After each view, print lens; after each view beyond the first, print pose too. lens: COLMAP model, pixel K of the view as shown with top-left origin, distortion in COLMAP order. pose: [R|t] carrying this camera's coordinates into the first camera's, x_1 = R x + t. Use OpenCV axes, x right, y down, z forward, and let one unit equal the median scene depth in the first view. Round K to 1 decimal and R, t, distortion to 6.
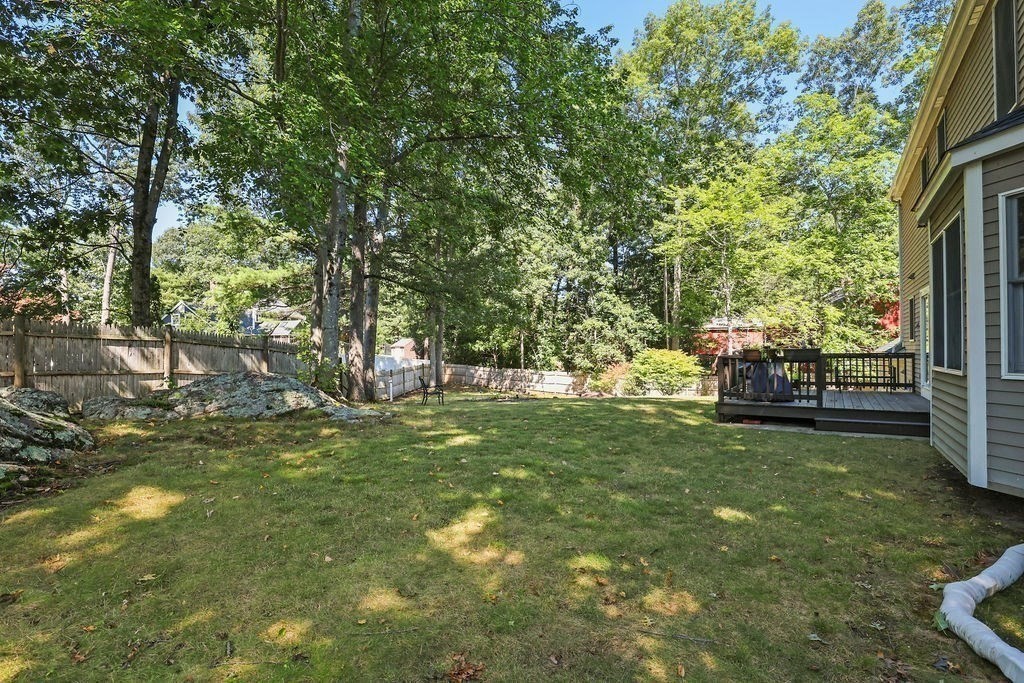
lens RADIAL K [[470.3, 0, 512.0], [0, 470.3, 341.5], [0, 0, 1]] dist [-0.032132, 0.000506]
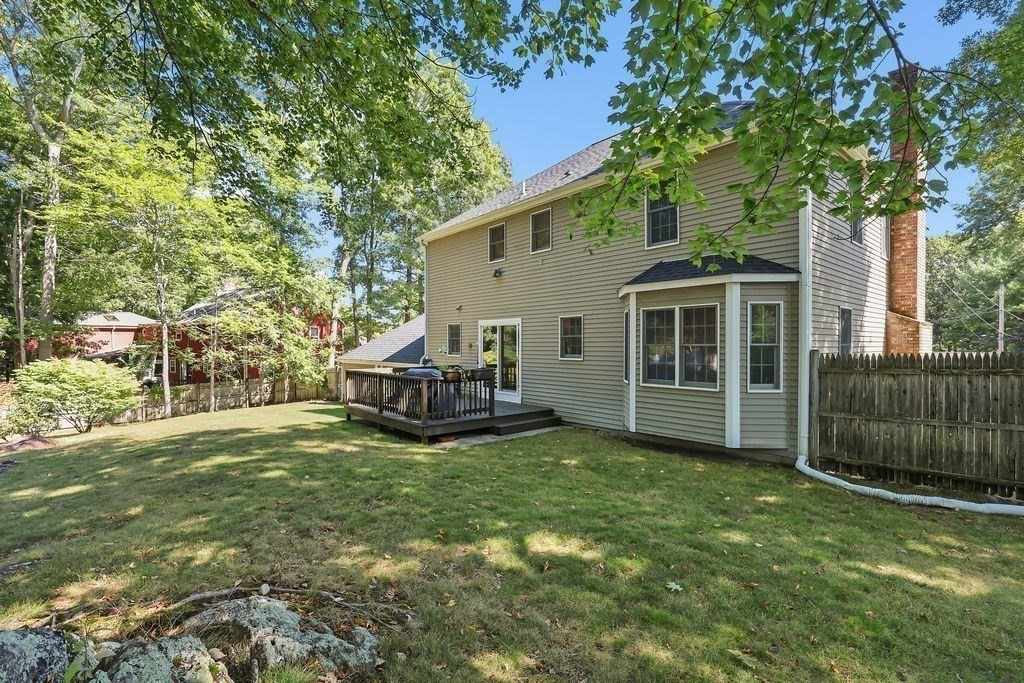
lens RADIAL K [[470.3, 0, 512.0], [0, 470.3, 341.5], [0, 0, 1]] dist [-0.032132, 0.000506]
pose [[0.265853, 0.006686, 0.963990, -0.843990], [-0.012780, 0.999913, -0.003410, -0.087057], [-0.963929, -0.011413, 0.265915, 1.001909]]
